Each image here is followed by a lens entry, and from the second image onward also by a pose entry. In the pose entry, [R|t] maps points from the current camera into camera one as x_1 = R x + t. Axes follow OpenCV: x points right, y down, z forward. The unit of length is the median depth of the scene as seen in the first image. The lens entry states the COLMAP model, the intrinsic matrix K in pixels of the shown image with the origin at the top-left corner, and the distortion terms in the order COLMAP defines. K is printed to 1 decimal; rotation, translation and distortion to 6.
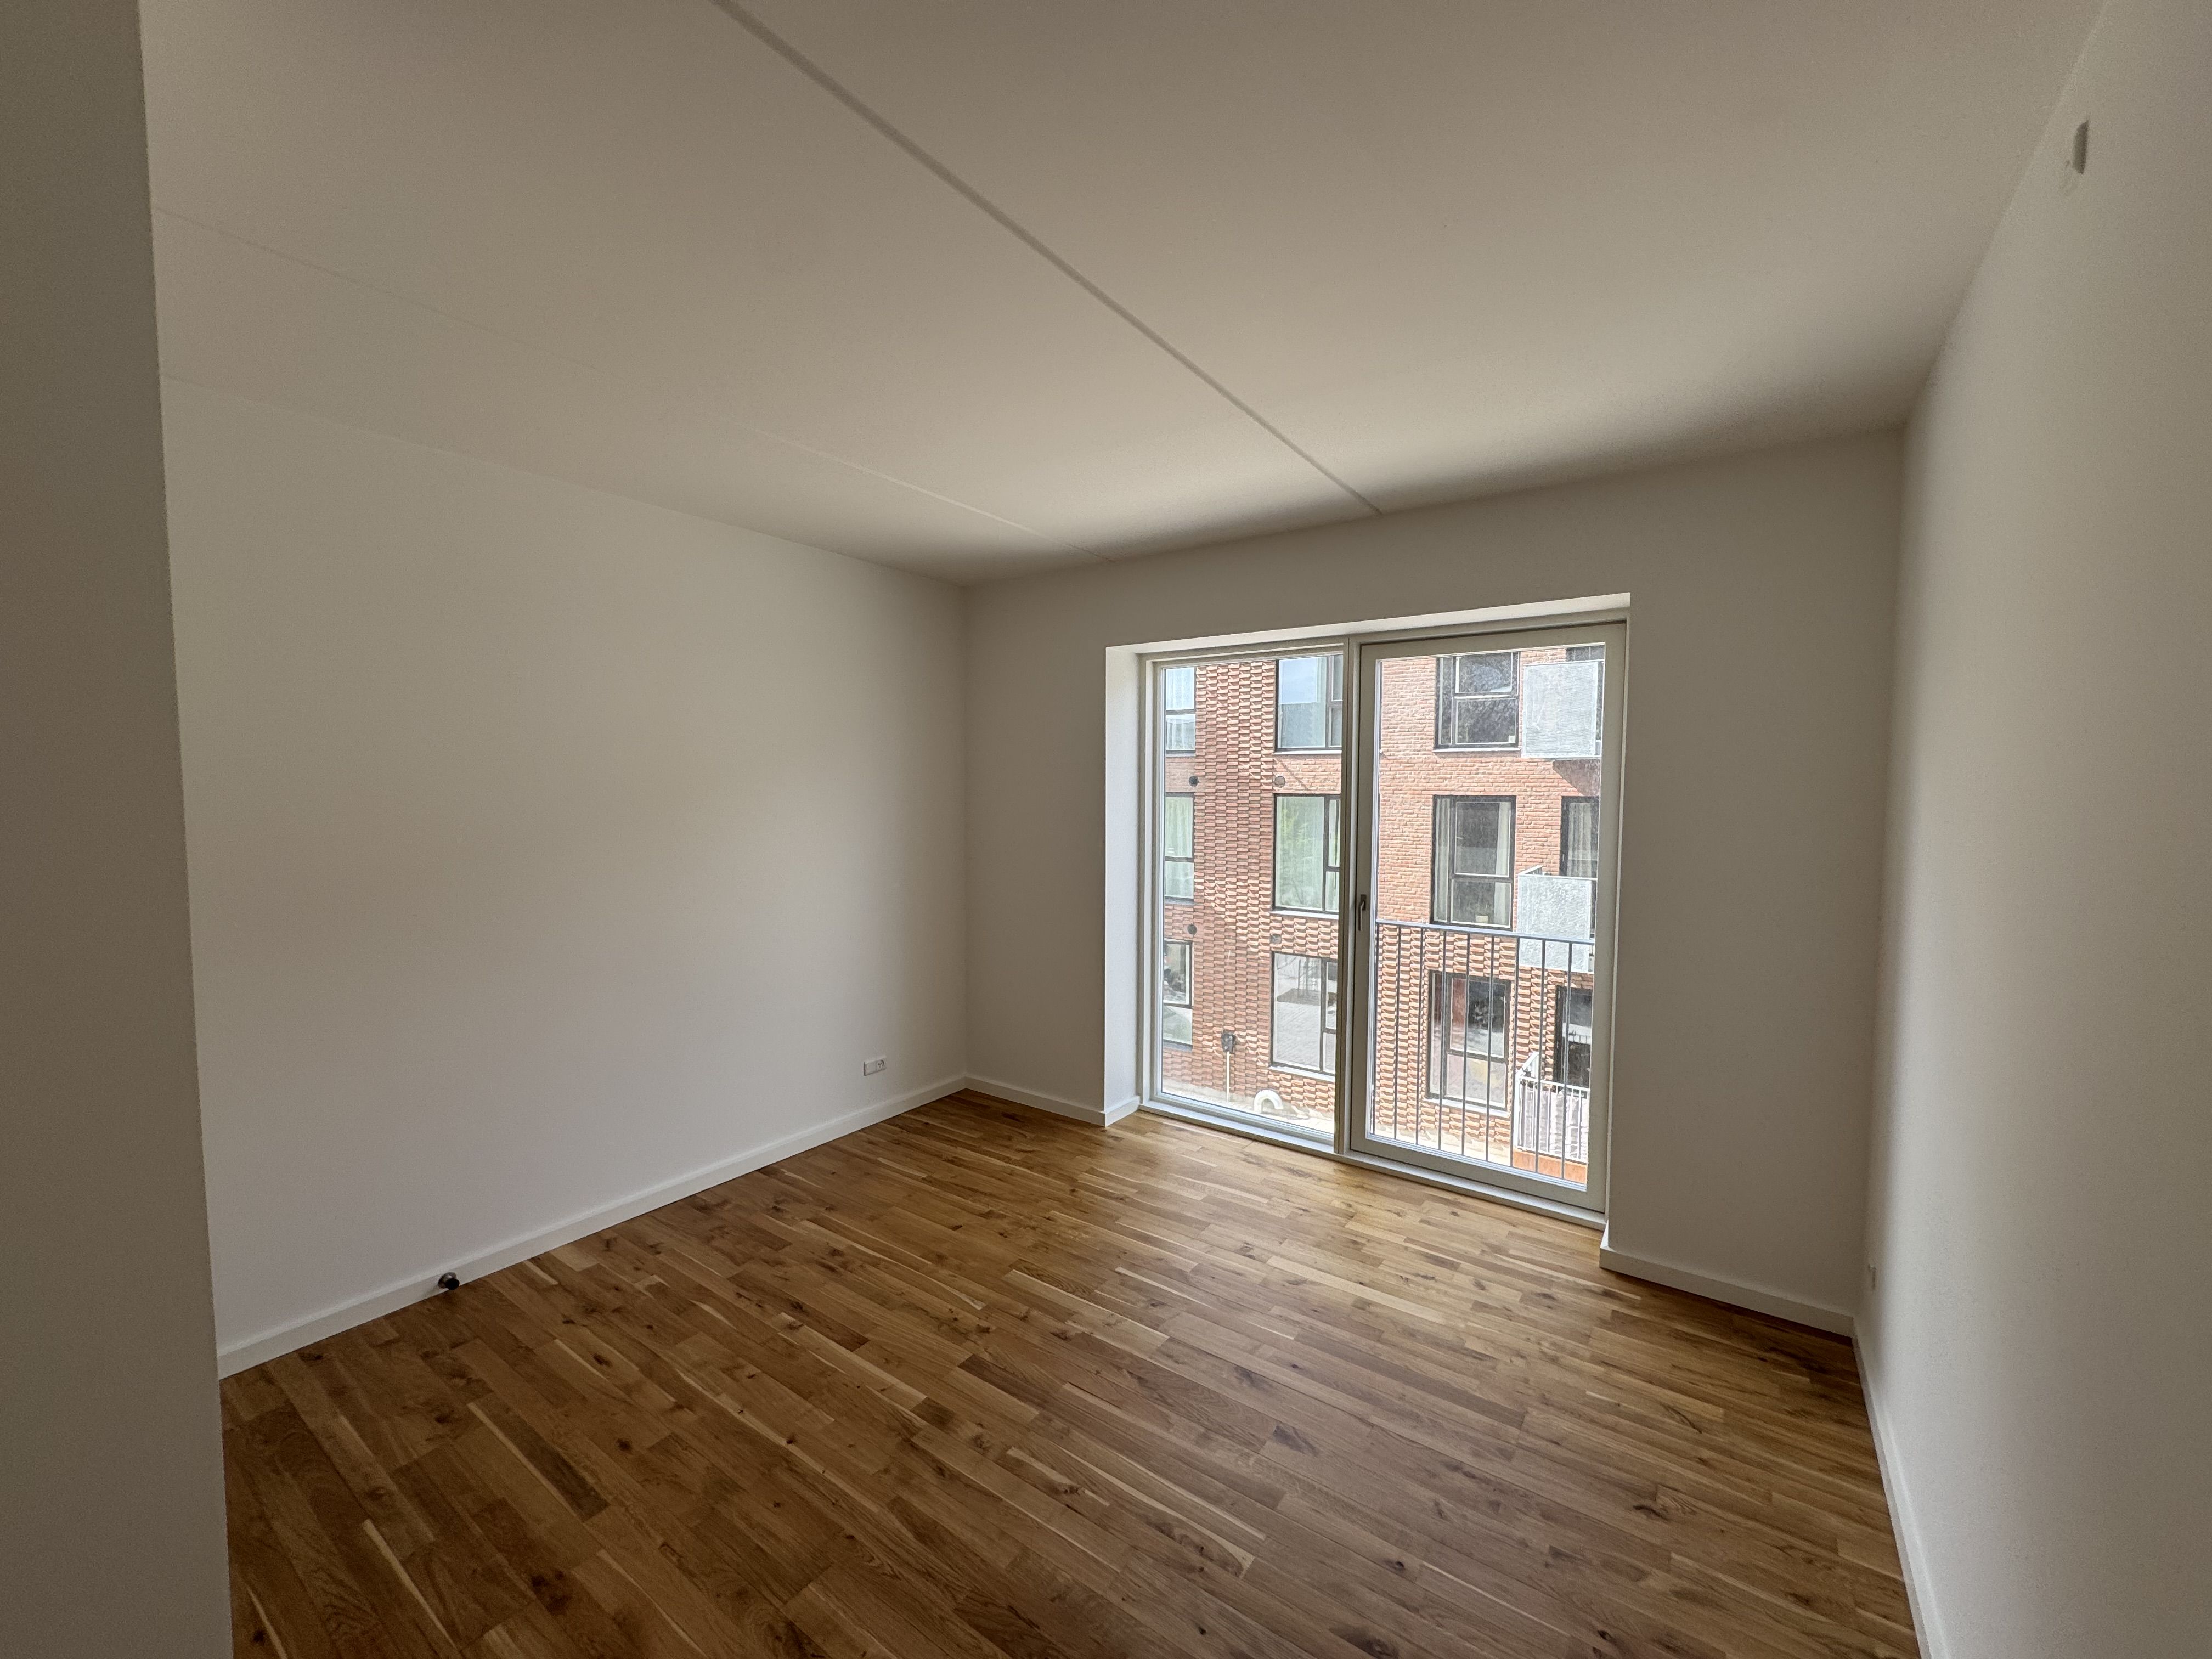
lens RADIAL K [[883.3, 0, 1102.5], [0, 883.3, 818.7], [0, 0, 1]] dist [-0.003266, 0.000411]
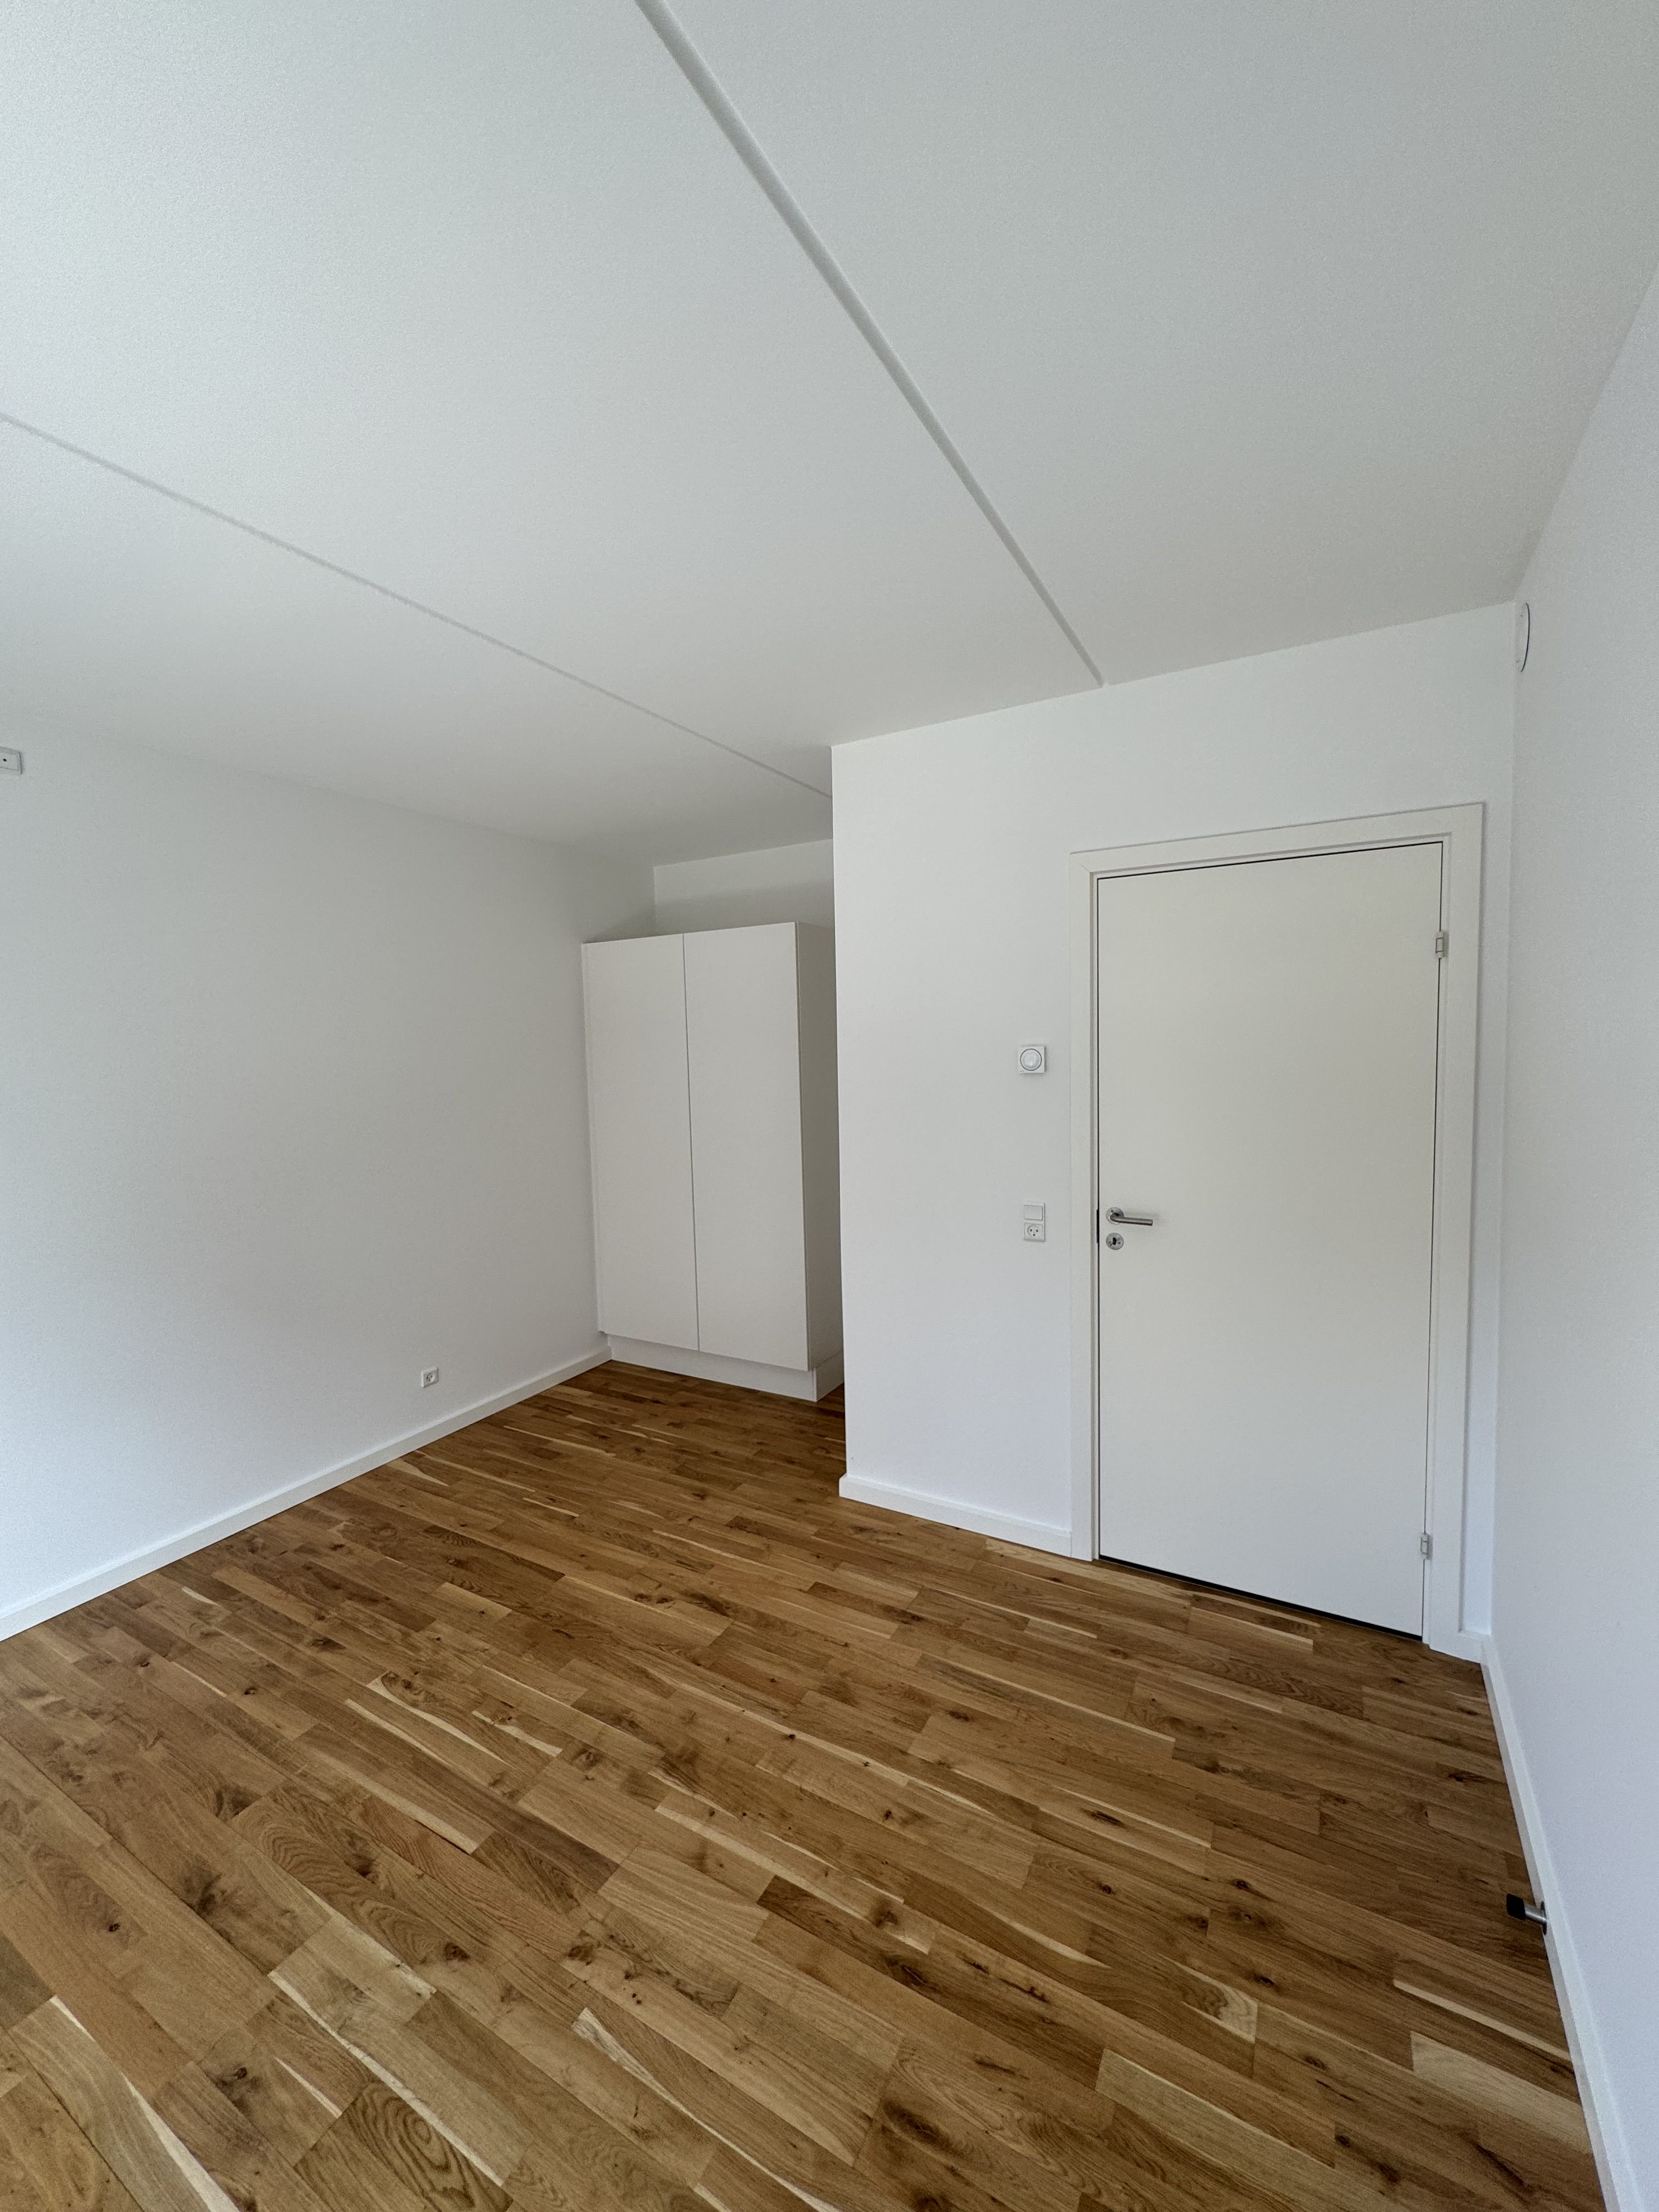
lens RADIAL K [[883.3, 0, 832.2], [0, 883.3, 1119.3], [0, 0, 1]] dist [-0.003266, 0.000411]
pose [[-0.993849, 0.029235, -0.106817, -0.275961], [0.015358, 0.991591, 0.128496, -0.074408], [0.109675, 0.126065, -0.985941, 1.641293]]
